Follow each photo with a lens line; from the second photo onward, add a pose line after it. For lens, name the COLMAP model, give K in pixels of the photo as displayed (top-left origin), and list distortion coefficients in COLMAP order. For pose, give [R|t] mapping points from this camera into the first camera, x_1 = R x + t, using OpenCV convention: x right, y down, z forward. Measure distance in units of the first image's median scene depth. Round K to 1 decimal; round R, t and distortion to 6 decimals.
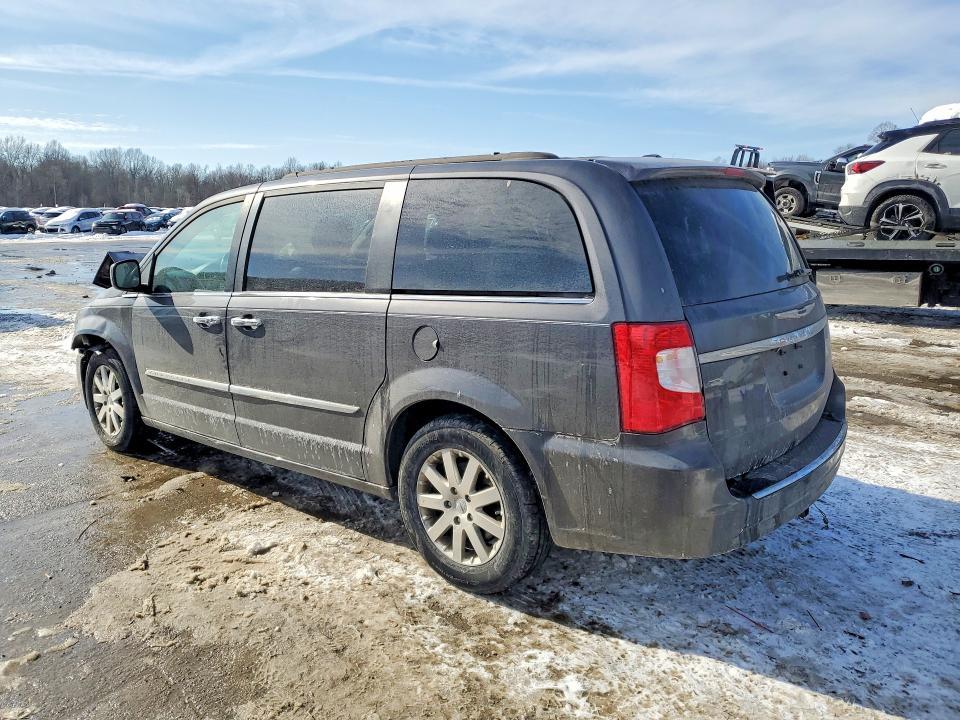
lens RADIAL K [[743.1, 0, 480.0], [0, 743.1, 360.0], [0, 0, 1]] dist [0.083236, -0.060524]
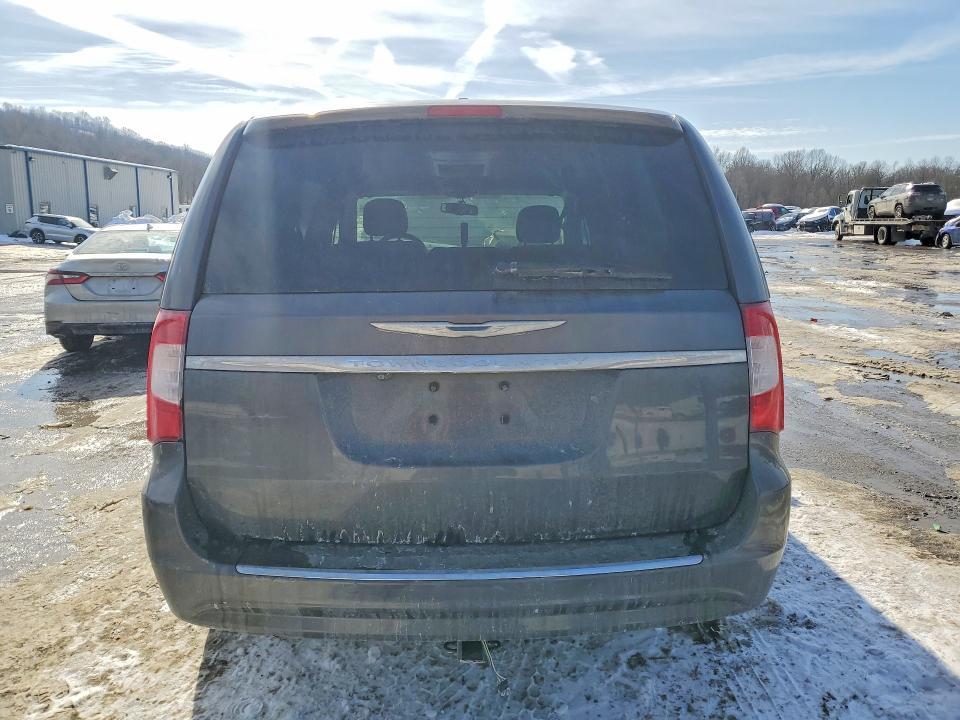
lens RADIAL K [[743.1, 0, 480.0], [0, 743.1, 360.0], [0, 0, 1]] dist [0.083236, -0.060524]
pose [[0.663553, 0.143335, -0.734270, 0.299007], [-0.144533, 0.987545, 0.062164, -0.026717], [0.734035, 0.064877, 0.676006, 0.198917]]
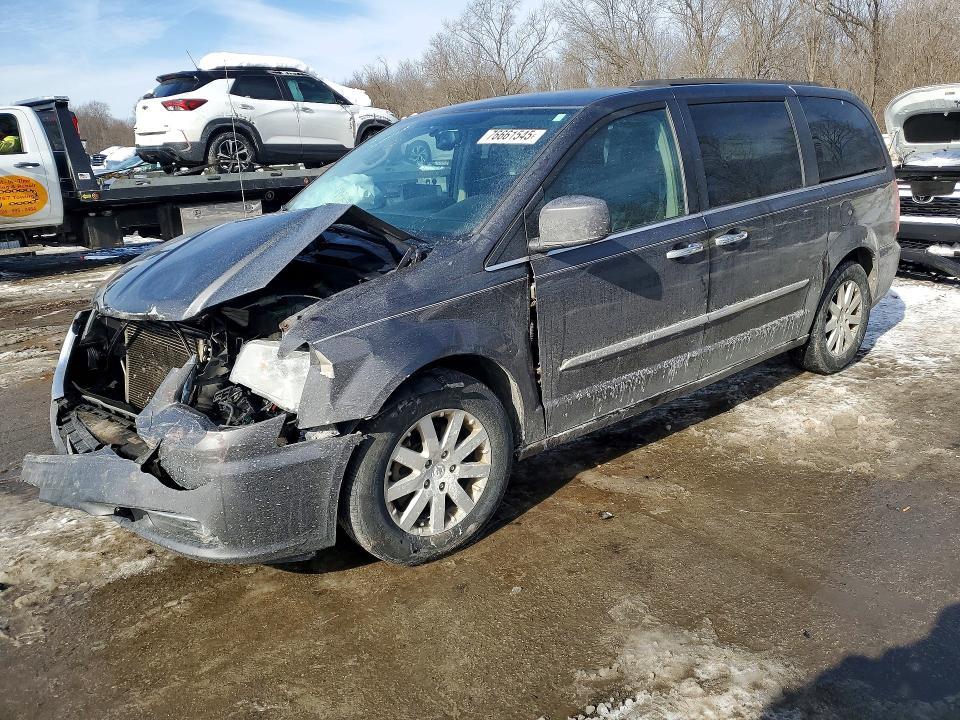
lens RADIAL K [[812.8, 0, 480.0], [0, 812.8, 360.0], [0, 0, 1]] dist [-0.060425, 0.001116]
pose [[0.121742, -0.252088, 0.960016, -0.609289], [0.208093, 0.952197, 0.223646, -0.088281], [-0.970503, 0.172546, 0.168380, 0.512413]]
